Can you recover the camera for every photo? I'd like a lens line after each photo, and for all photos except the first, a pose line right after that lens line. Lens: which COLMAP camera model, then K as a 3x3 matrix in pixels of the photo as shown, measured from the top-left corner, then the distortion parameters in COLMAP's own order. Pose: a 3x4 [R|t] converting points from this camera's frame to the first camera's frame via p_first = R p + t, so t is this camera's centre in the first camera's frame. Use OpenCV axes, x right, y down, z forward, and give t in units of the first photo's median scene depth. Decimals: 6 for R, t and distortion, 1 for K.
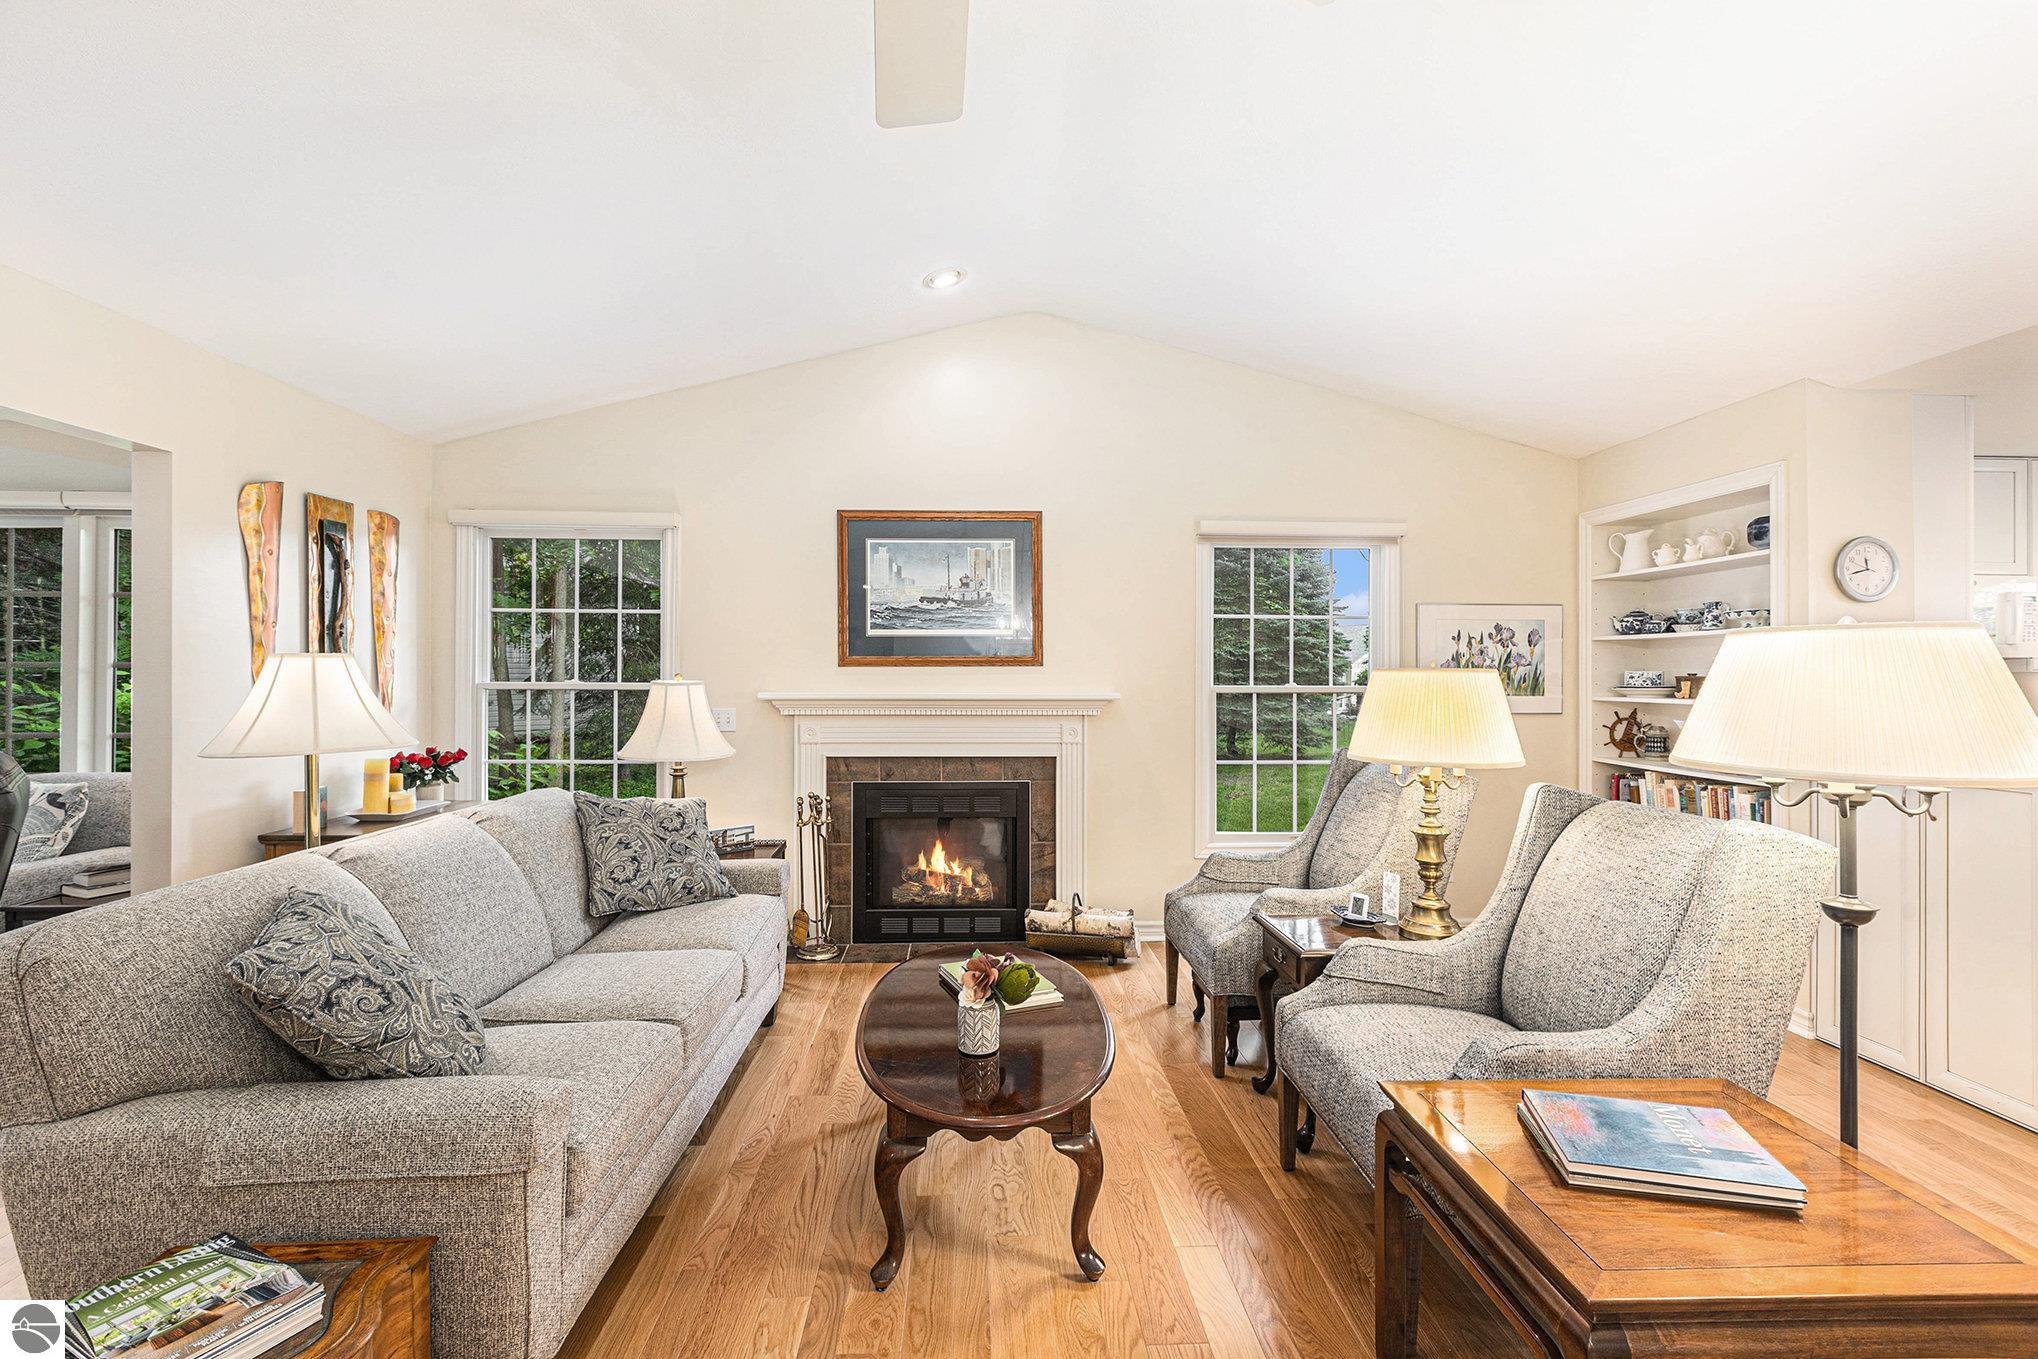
lens RADIAL K [[902.8, 0, 1019.1], [0, 902.8, 661.3], [0, 0, 1]] dist [-0.002673, 0.000611]
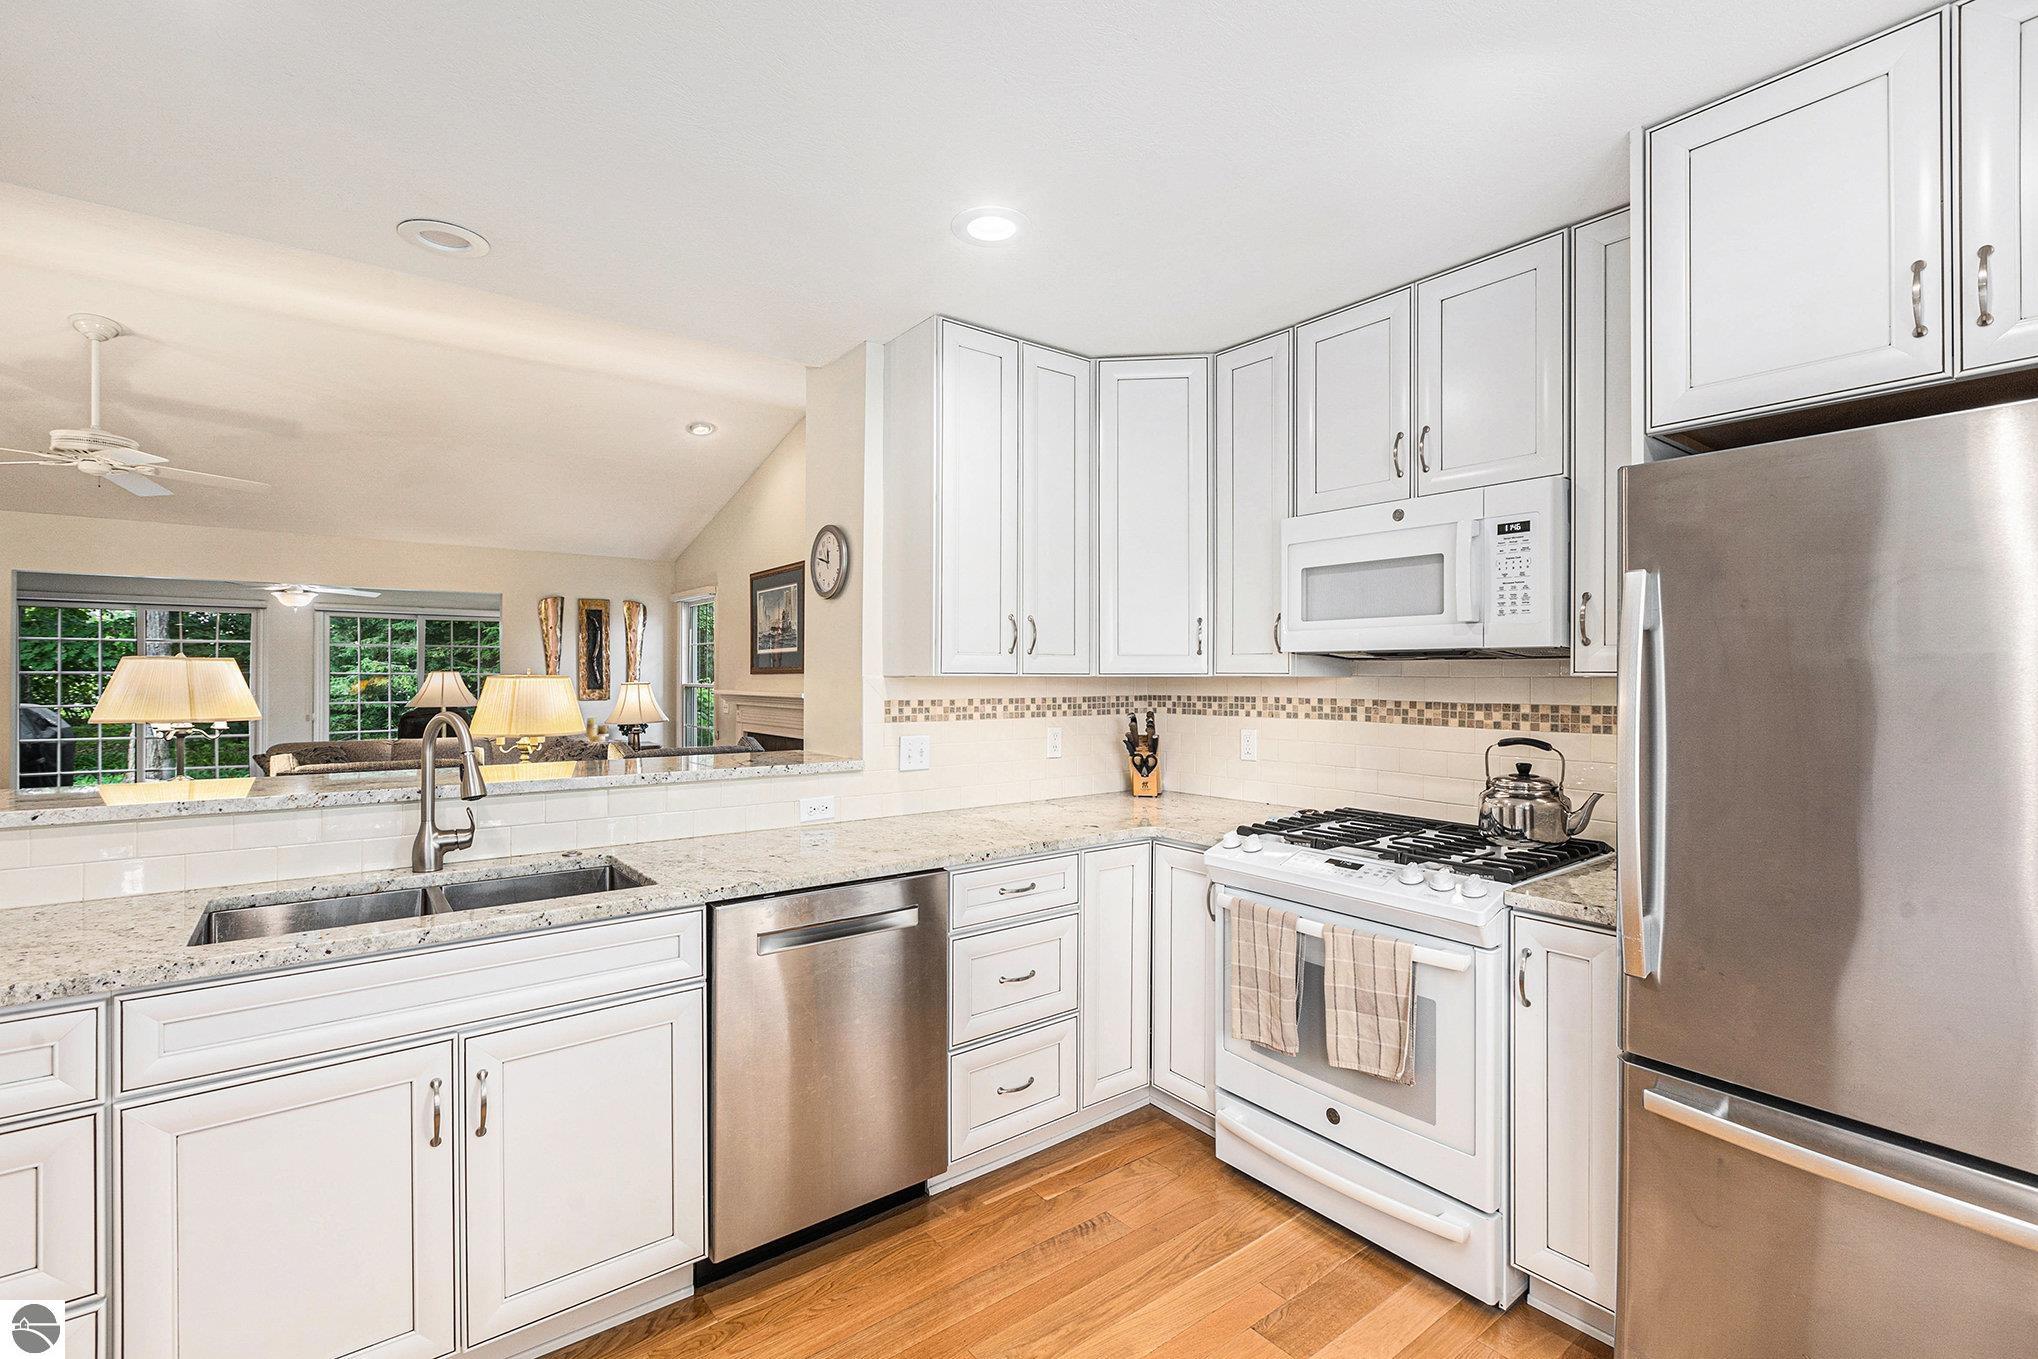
lens RADIAL K [[902.8, 0, 1007.0], [0, 902.8, 677.6], [0, 0, 1]] dist [-0.002673, 0.000611]
pose [[0.558582, -0.000830, -0.829449, 1.410947], [0.010486, 0.999927, 0.006061, 0.006140], [0.829383, -0.012084, 0.558549, 0.536044]]
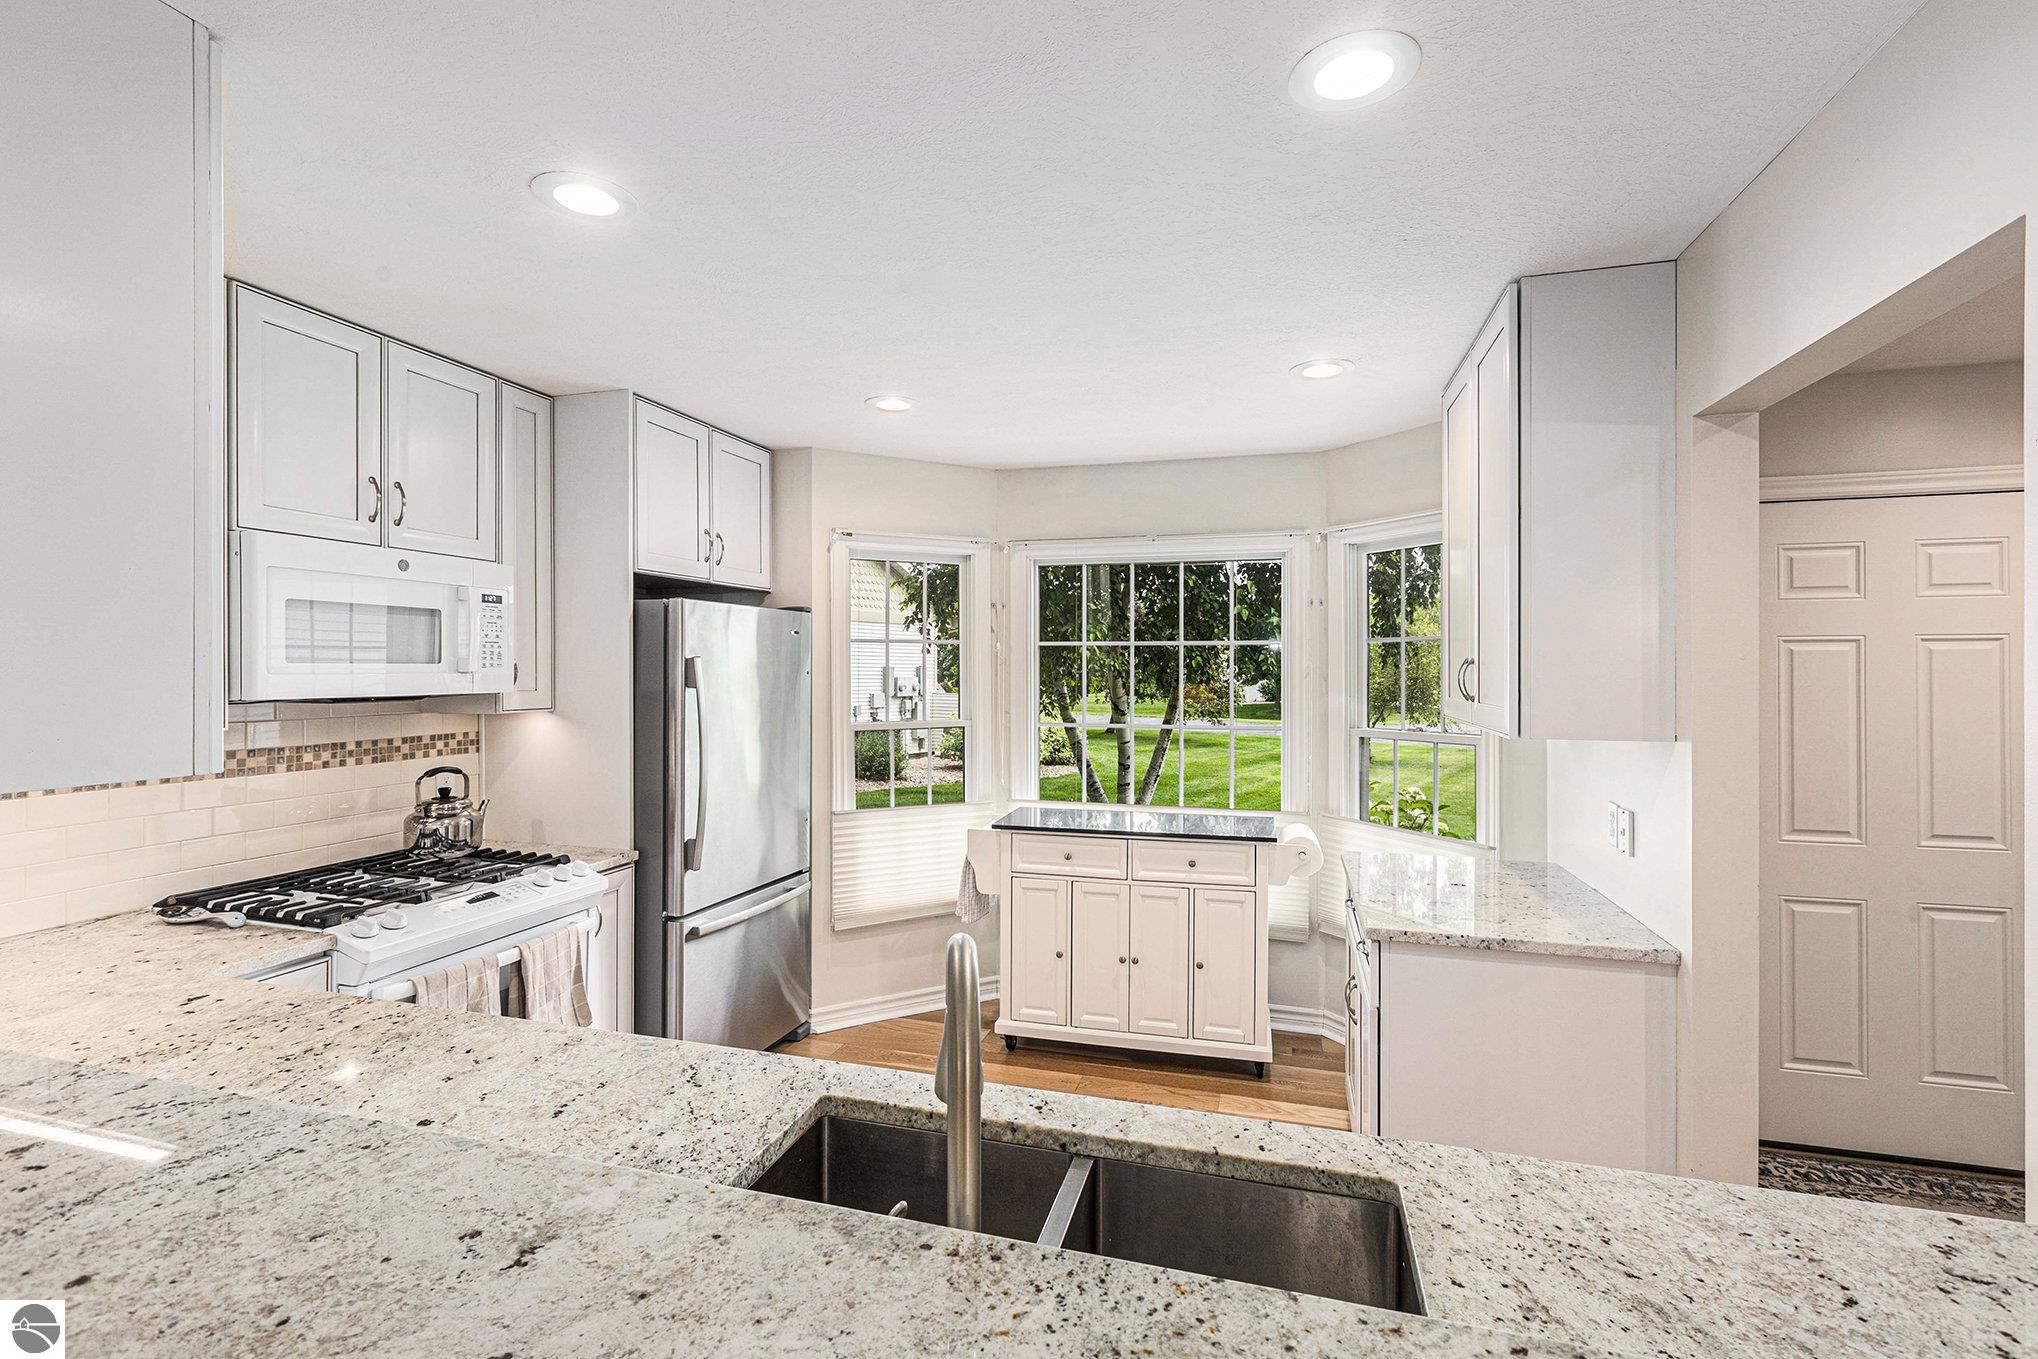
lens RADIAL K [[902.8, 0, 1013.7], [0, 902.8, 681.5], [0, 0, 1]] dist [-0.002673, 0.000611]
pose [[0.331825, -0.016926, 0.943189, 0.703784], [-0.013389, 0.999654, 0.022650, -0.030766], [-0.943246, -0.020145, 0.331484, 0.492668]]
